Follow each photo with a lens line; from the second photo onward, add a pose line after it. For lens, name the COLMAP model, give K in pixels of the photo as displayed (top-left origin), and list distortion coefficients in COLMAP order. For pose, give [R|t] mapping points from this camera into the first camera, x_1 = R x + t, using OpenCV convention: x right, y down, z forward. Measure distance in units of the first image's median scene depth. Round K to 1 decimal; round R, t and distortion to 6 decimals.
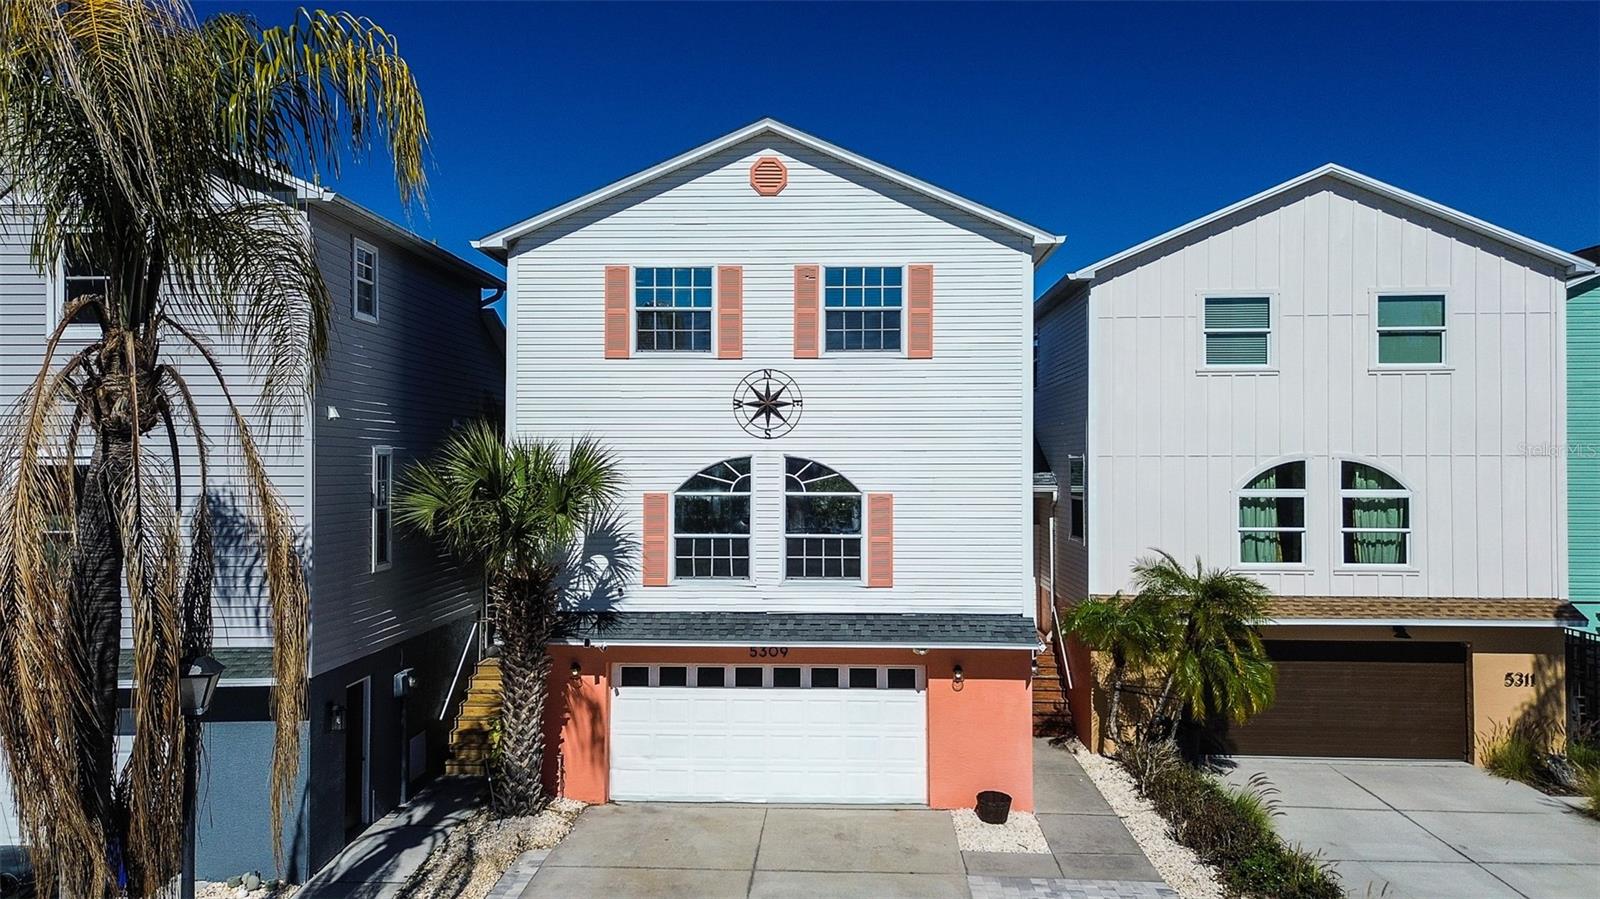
lens RADIAL K [[1130.5, 0, 800.0], [0, 1130.5, 449.5], [0, 0, 1]] dist [0.025239, -0.001735]
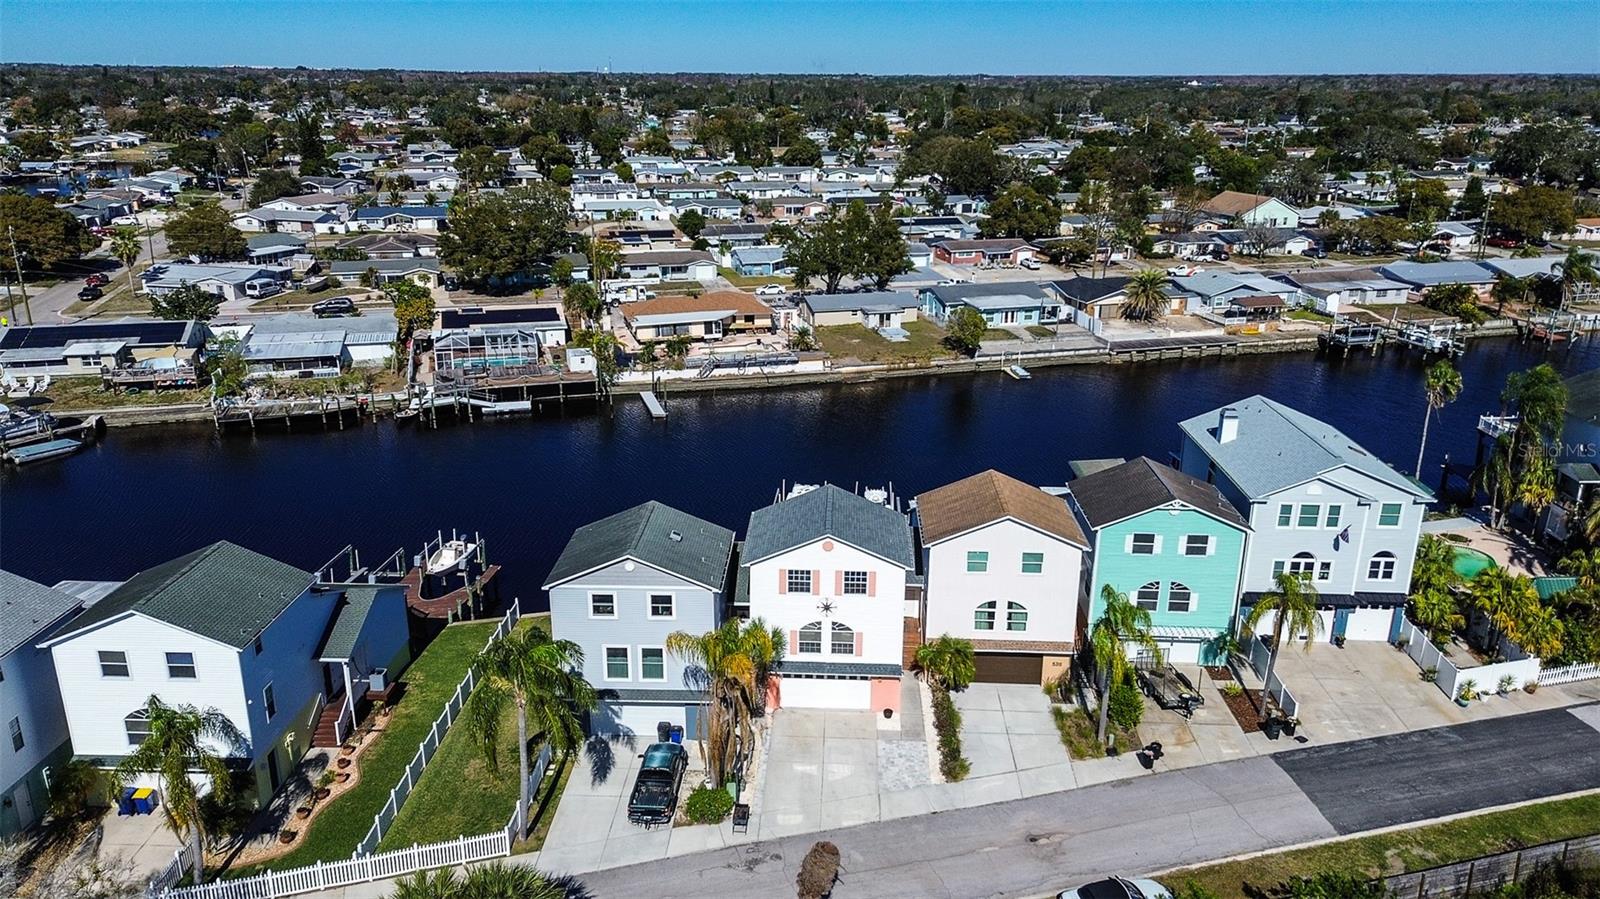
lens RADIAL K [[1130.5, 0, 800.0], [0, 1130.5, 449.5], [0, 0, 1]] dist [0.025239, -0.001735]
pose [[0.999973, 0.006585, 0.003353, -0.124303], [-0.007312, 0.947288, 0.320299, -1.587485], [-0.001067, -0.320315, 0.947310, -2.086975]]
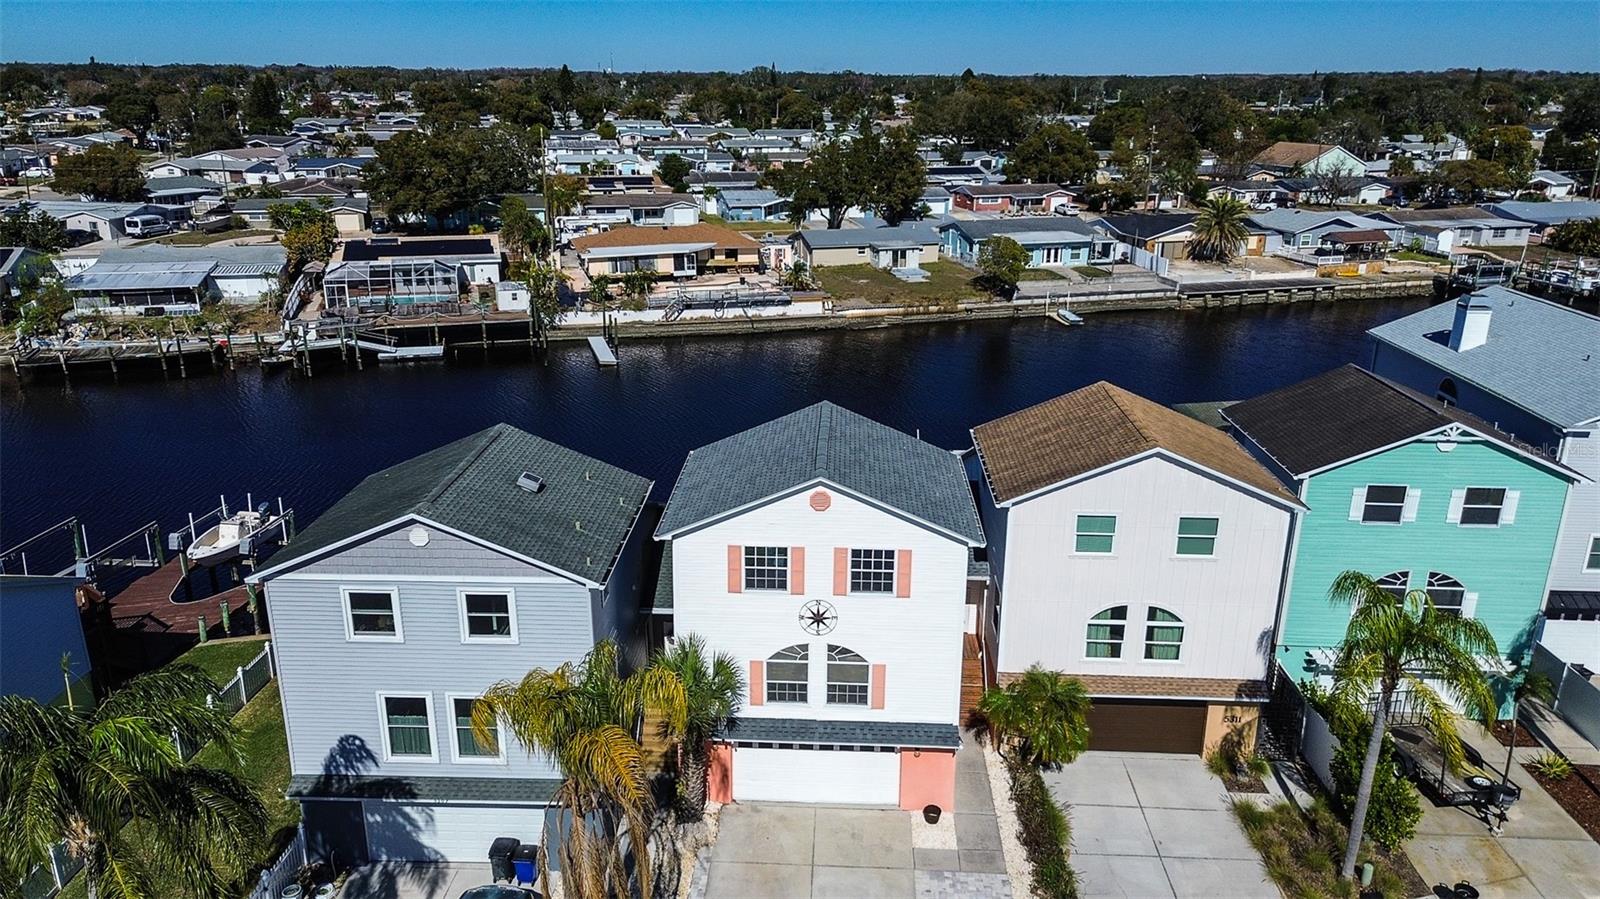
lens RADIAL K [[1130.5, 0, 800.0], [0, 1130.5, 449.5], [0, 0, 1]] dist [0.025239, -0.001735]
pose [[0.999976, 0.006883, -0.000296, -0.059046], [-0.006431, 0.948045, 0.318071, -0.872472], [0.002470, -0.318061, 0.948067, -0.633055]]
